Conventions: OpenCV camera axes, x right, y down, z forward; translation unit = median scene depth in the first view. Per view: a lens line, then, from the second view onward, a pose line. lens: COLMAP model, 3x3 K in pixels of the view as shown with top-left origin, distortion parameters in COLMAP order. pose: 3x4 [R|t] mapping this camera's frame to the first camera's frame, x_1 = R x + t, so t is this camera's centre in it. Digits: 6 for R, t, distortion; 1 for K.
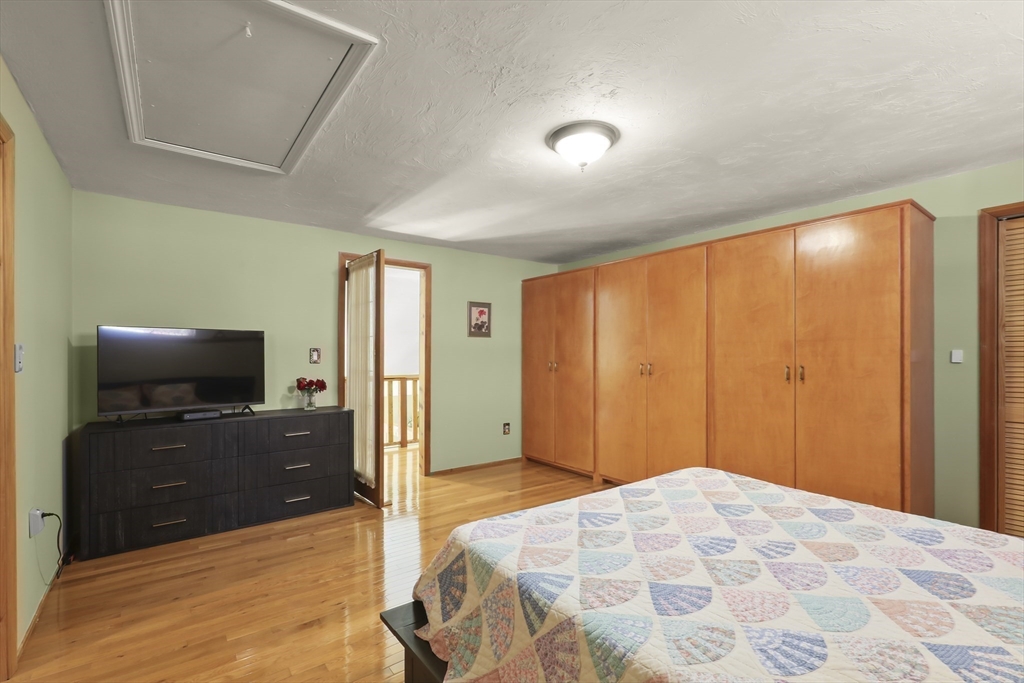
lens RADIAL K [[461.9, 0, 514.5], [0, 461.9, 357.5], [0, 0, 1]] dist [0.001465, 0.000436]
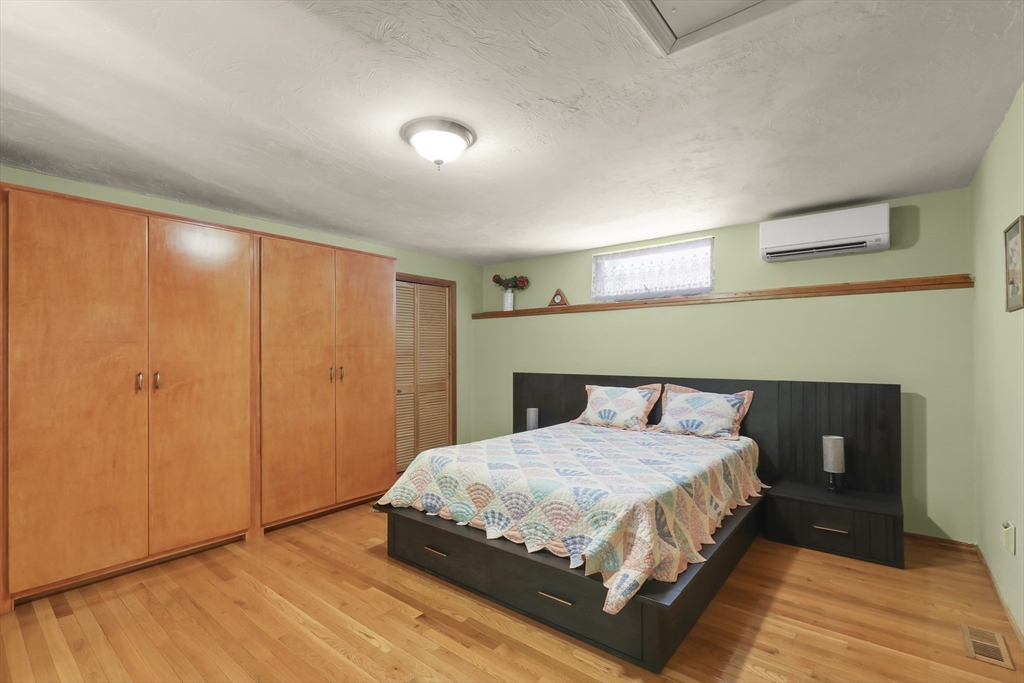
lens RADIAL K [[461.9, 0, 515.4], [0, 461.9, 350.9], [0, 0, 1]] dist [0.001465, 0.000436]
pose [[-0.238008, 0.011178, 0.971199, -0.612489], [0.013176, 0.999879, -0.008279, -0.006970], [-0.971174, 0.010826, -0.238127, 0.791514]]
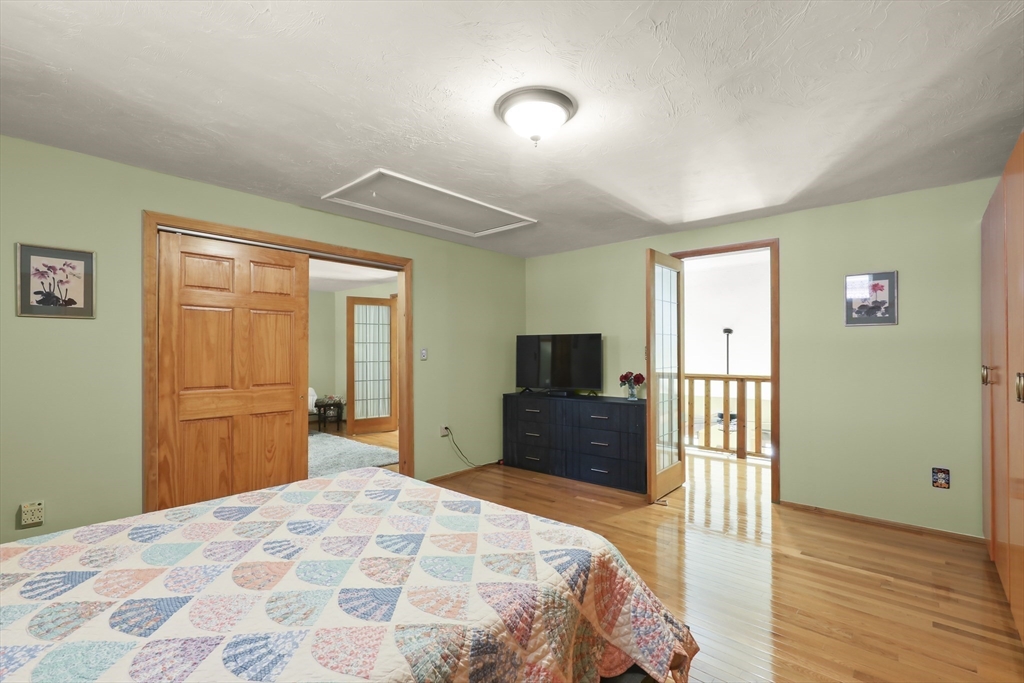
lens RADIAL K [[461.9, 0, 514.7], [0, 461.9, 349.2], [0, 0, 1]] dist [0.001465, 0.000436]
pose [[0.202991, -0.003246, -0.979175, 0.739328], [-0.003232, 0.999987, -0.003985, -0.008435], [0.979175, 0.003973, 0.202978, 0.575595]]
